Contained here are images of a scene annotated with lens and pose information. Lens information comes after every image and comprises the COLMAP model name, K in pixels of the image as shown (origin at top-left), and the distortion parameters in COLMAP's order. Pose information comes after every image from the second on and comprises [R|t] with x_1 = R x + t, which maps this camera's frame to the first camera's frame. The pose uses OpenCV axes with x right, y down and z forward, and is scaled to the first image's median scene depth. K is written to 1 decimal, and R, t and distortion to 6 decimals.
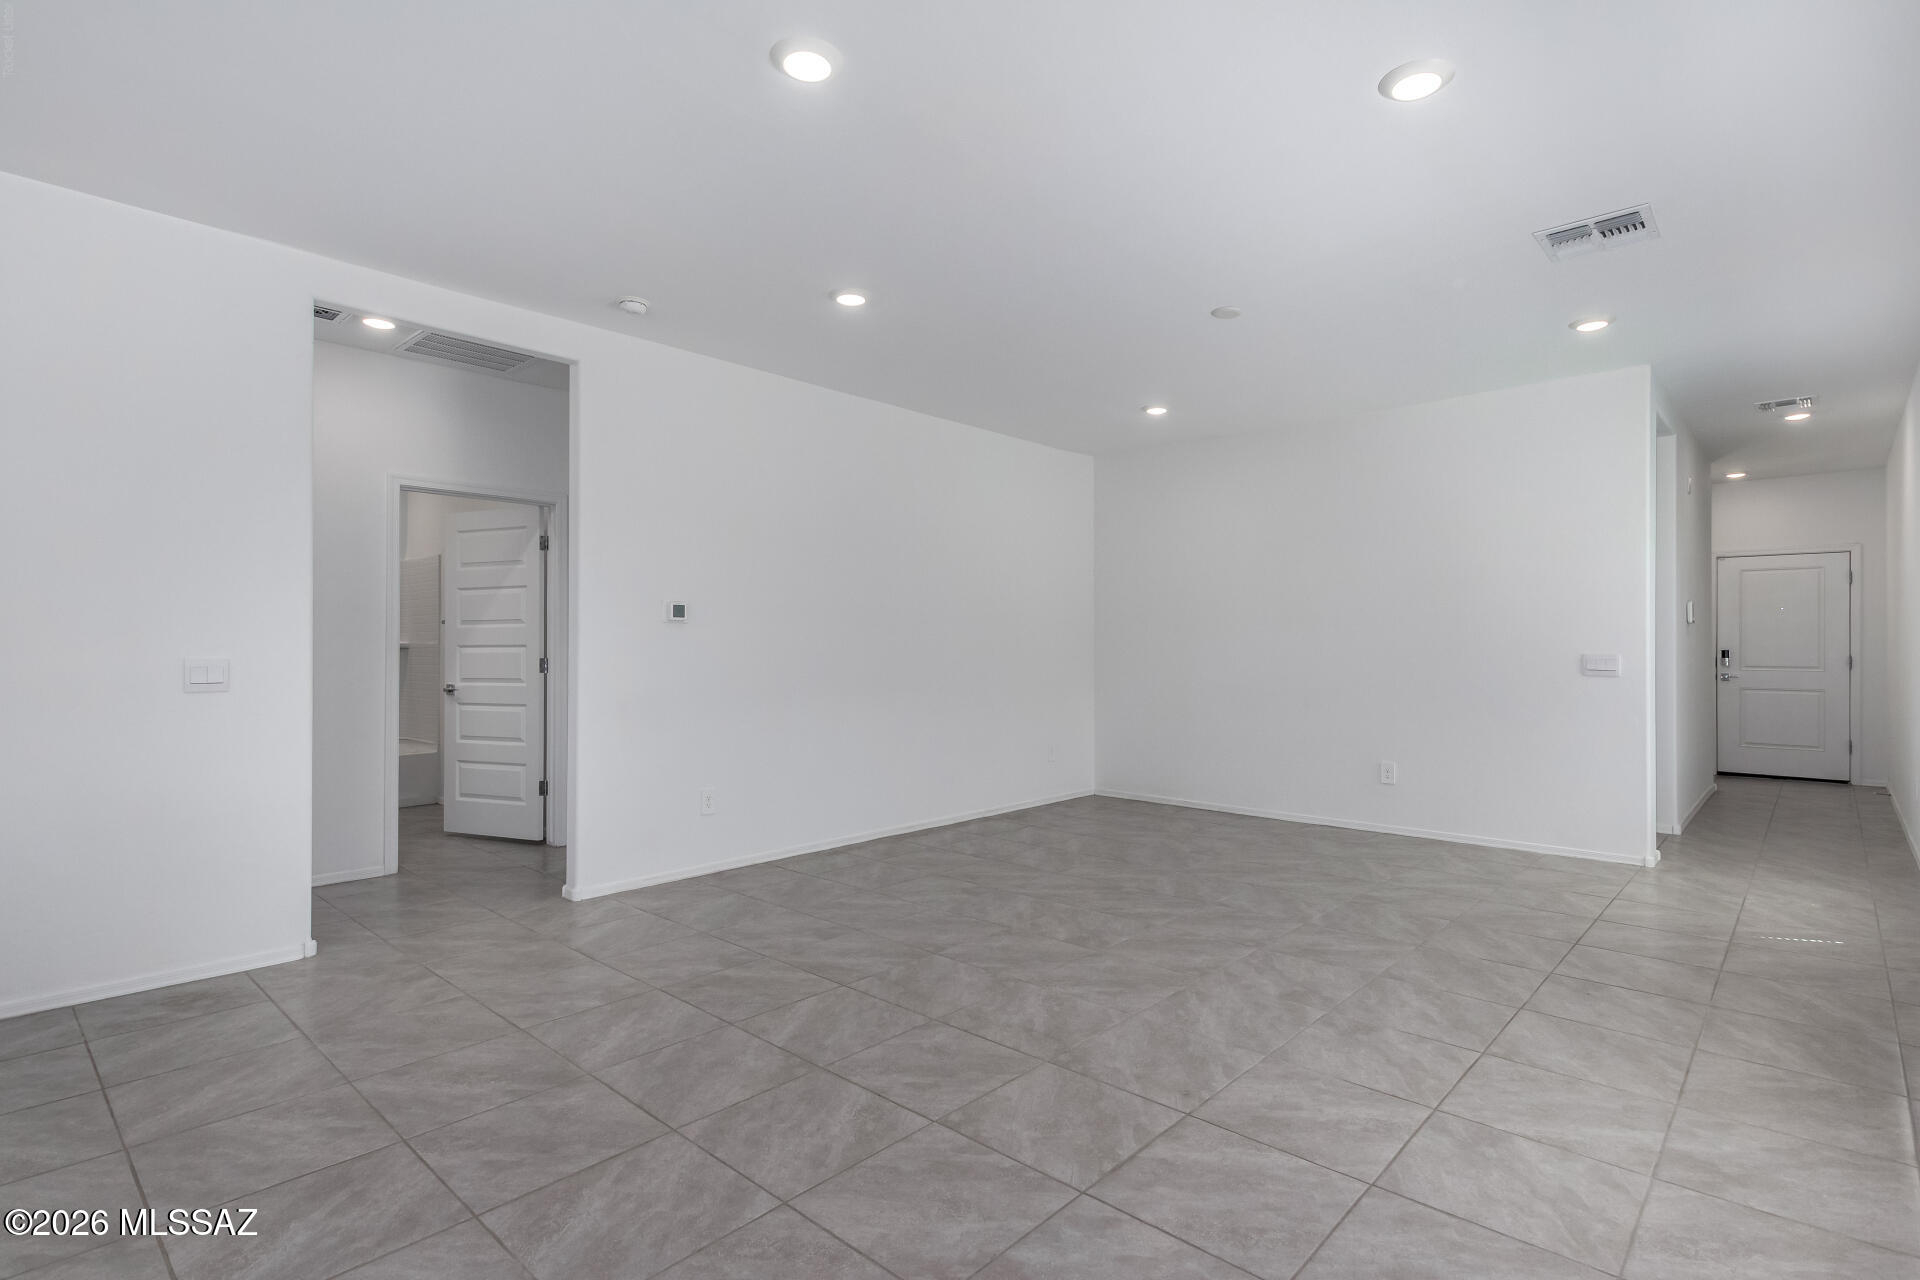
lens RADIAL K [[932.6, 0, 989.1], [0, 932.6, 643.0], [0, 0, 1]] dist [0.019556, -0.011322]
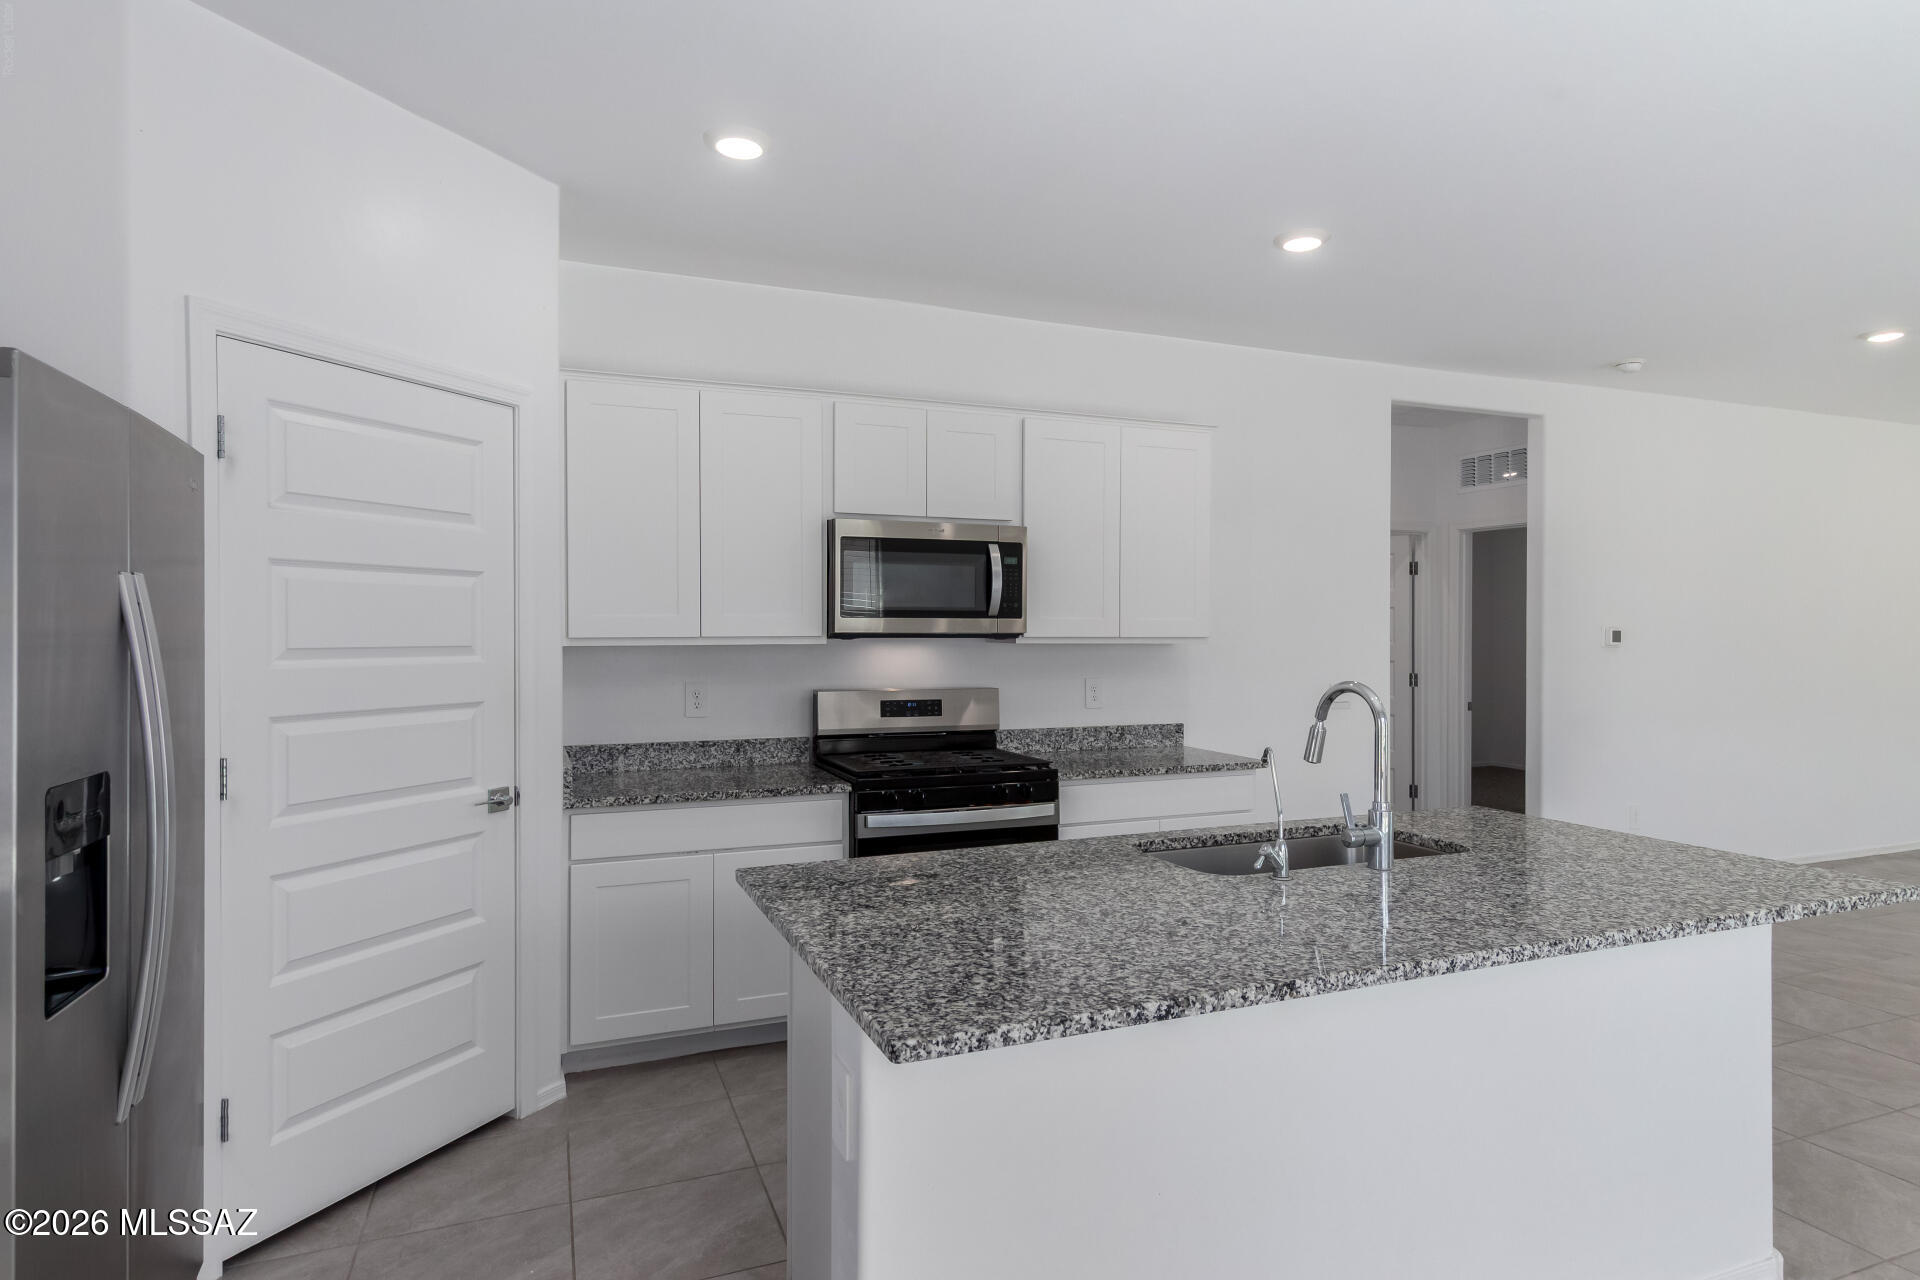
lens RADIAL K [[1083.7, 0, 981.1], [0, 1083.7, 646.1], [0, 0, 1]] dist [0.019119, -0.000742]
pose [[0.900412, 0.002640, -0.435031, -0.623902], [0.006237, 0.999800, 0.018977, -0.071160], [0.434994, -0.019800, 0.900215, -0.617178]]
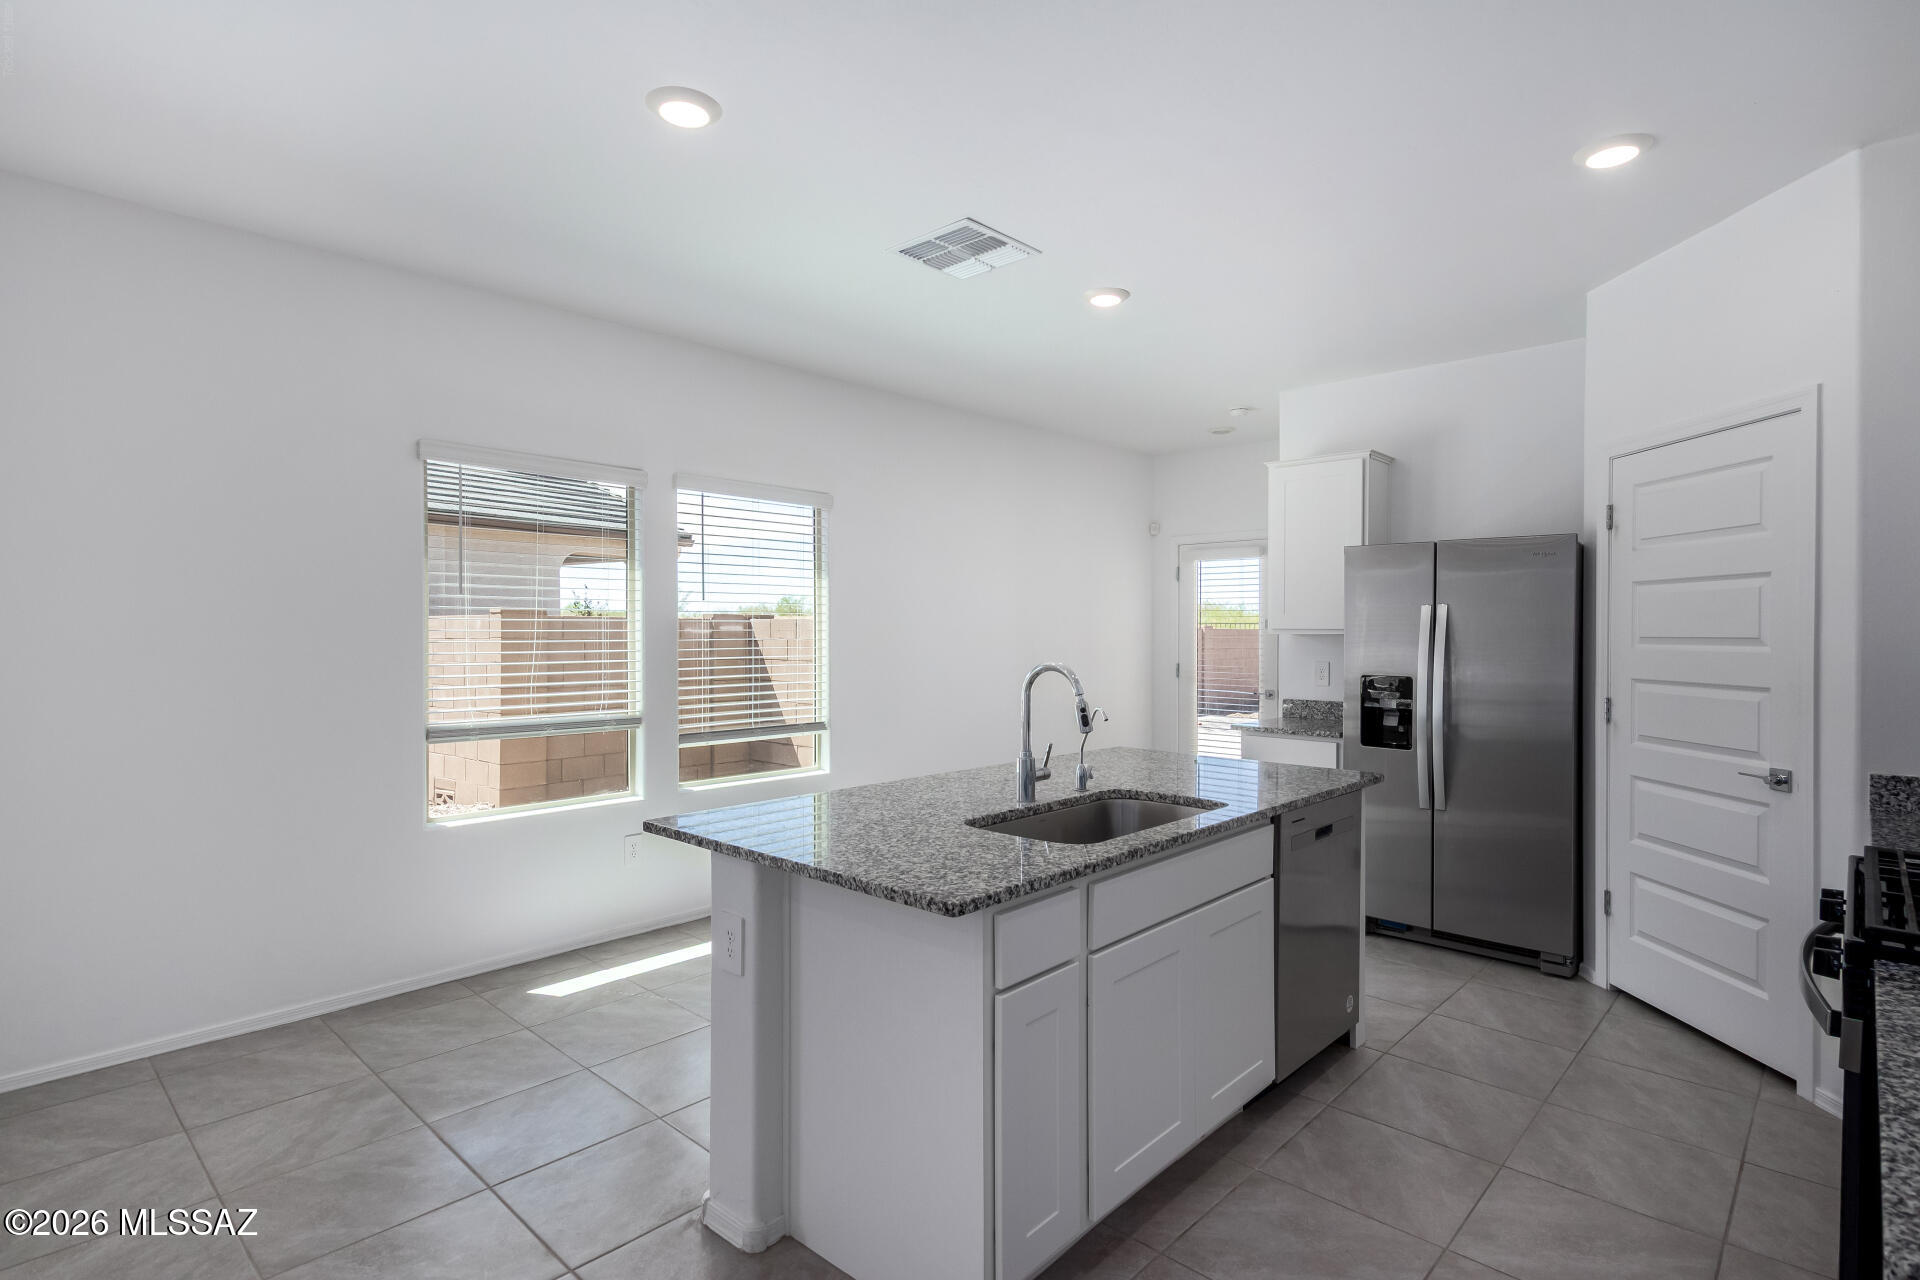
lens RADIAL K [[958.8, 0, 960.0], [0, 958.8, 640.0], [0, 0, 1]] dist [0.024440, -0.010978]
pose [[-0.999387, -0.002611, 0.034907, -0.668094], [-0.002555, 0.999995, 0.001644, -0.054651], [-0.034912, 0.001554, -0.999389, 0.950756]]
